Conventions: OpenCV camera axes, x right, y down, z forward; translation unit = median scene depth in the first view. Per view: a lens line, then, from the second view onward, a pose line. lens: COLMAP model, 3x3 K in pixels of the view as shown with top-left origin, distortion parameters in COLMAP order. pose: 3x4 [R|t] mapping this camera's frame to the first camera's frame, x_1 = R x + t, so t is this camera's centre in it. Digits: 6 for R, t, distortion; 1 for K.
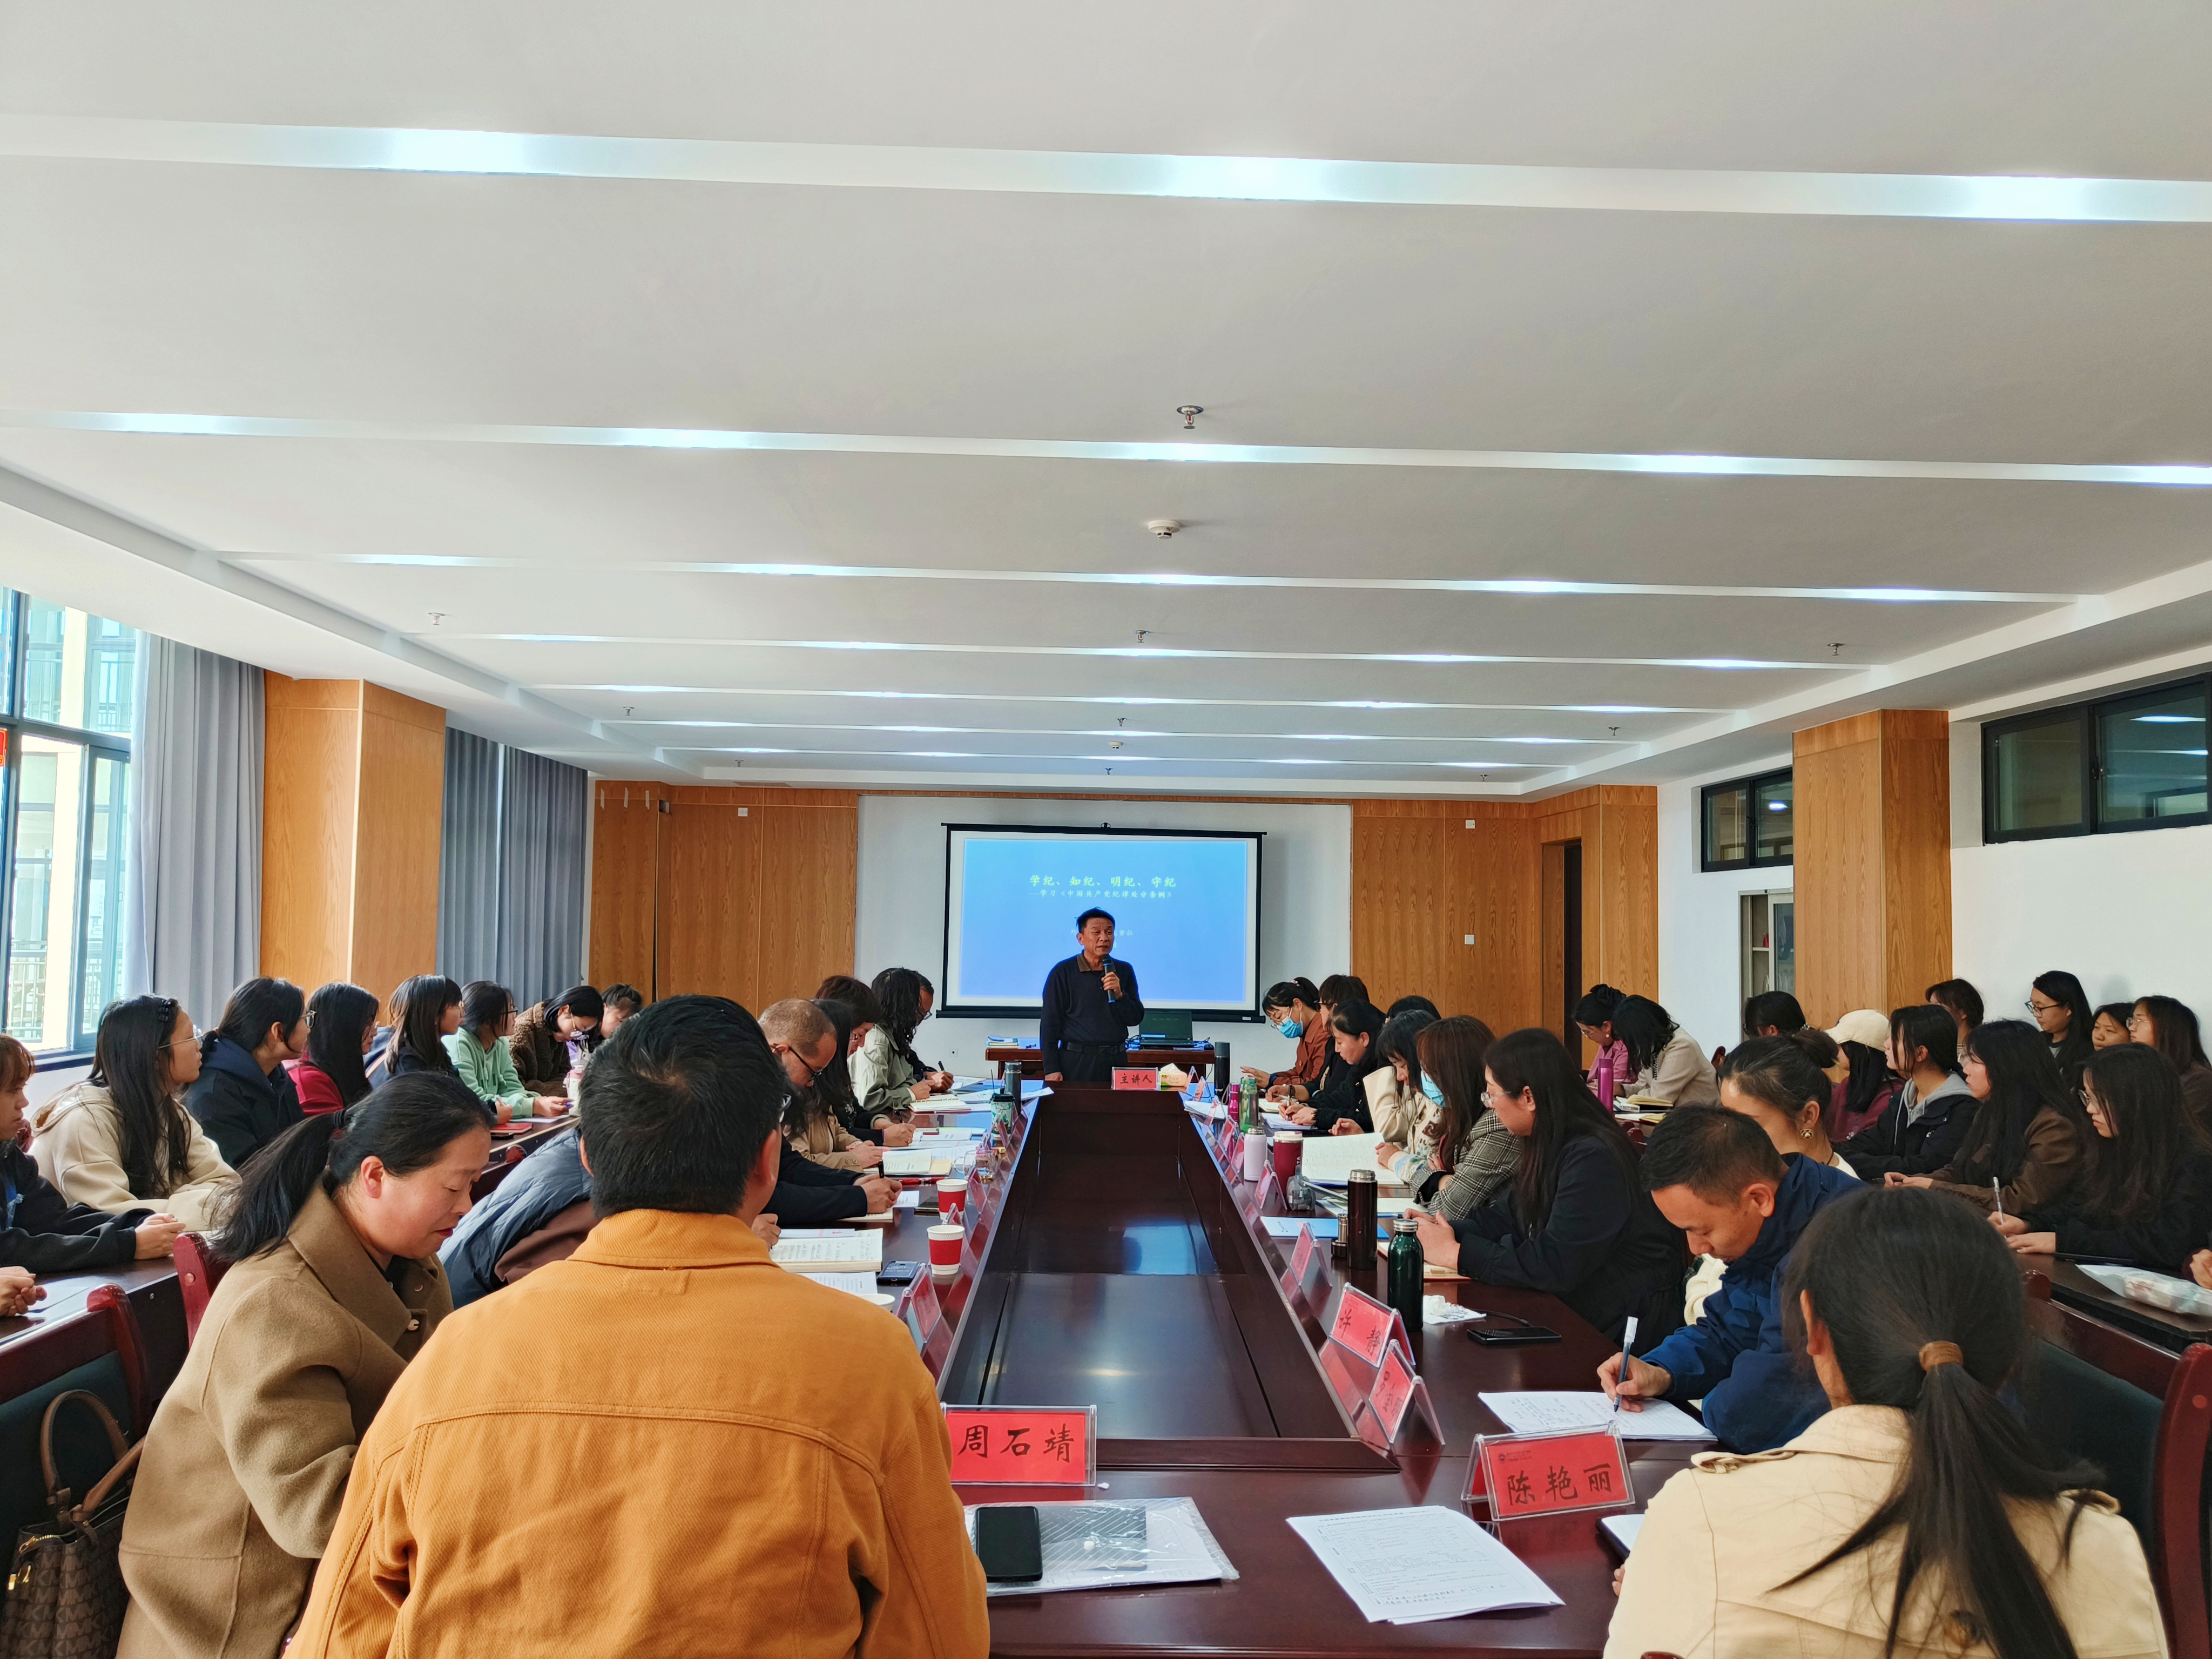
lens RADIAL K [[1520.6, 0, 1128.3], [0, 1520.6, 837.8], [0, 0, 1]] dist [0.035128, -0.001381]
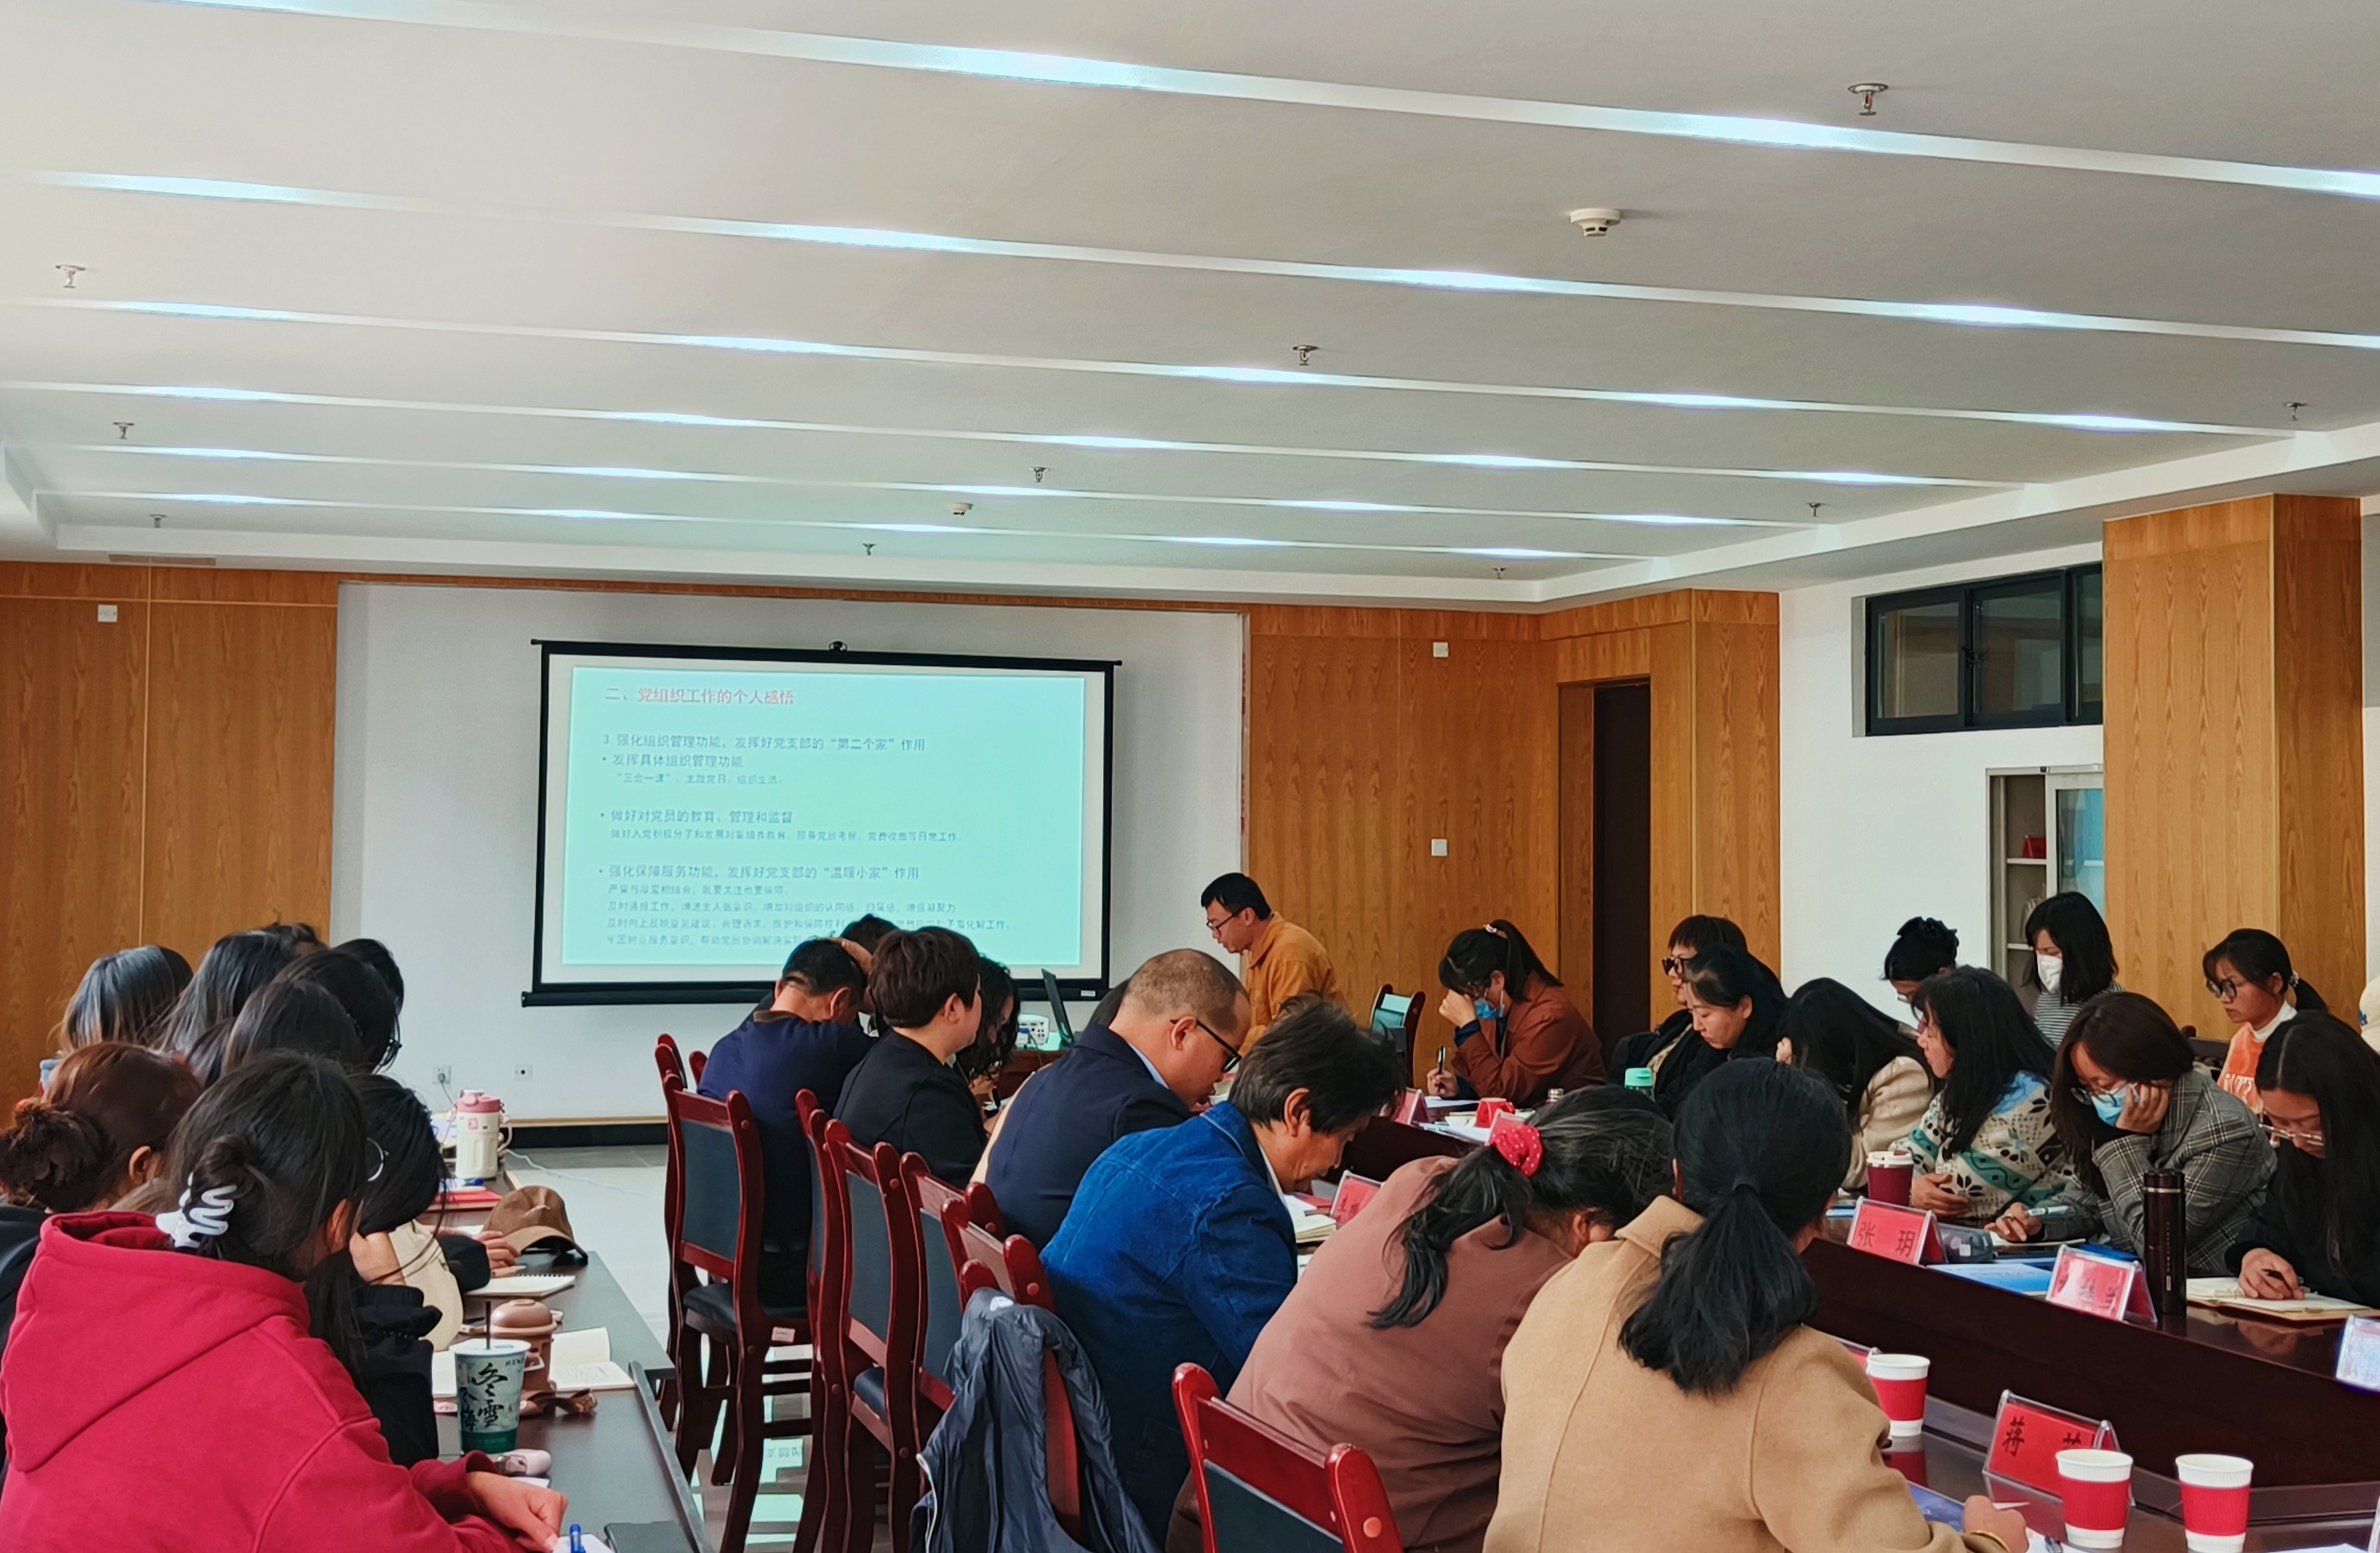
lens RADIAL K [[2862.4, 0, 1259.5], [0, 2862.4, 663.2], [0, 0, 1]] dist [0.090428, -0.029565]
pose [[0.965651, 0.008347, 0.259709, -0.143589], [-0.009043, 0.999958, 0.001484, -0.005443], [-0.259685, -0.003782, 0.965686, -0.046848]]
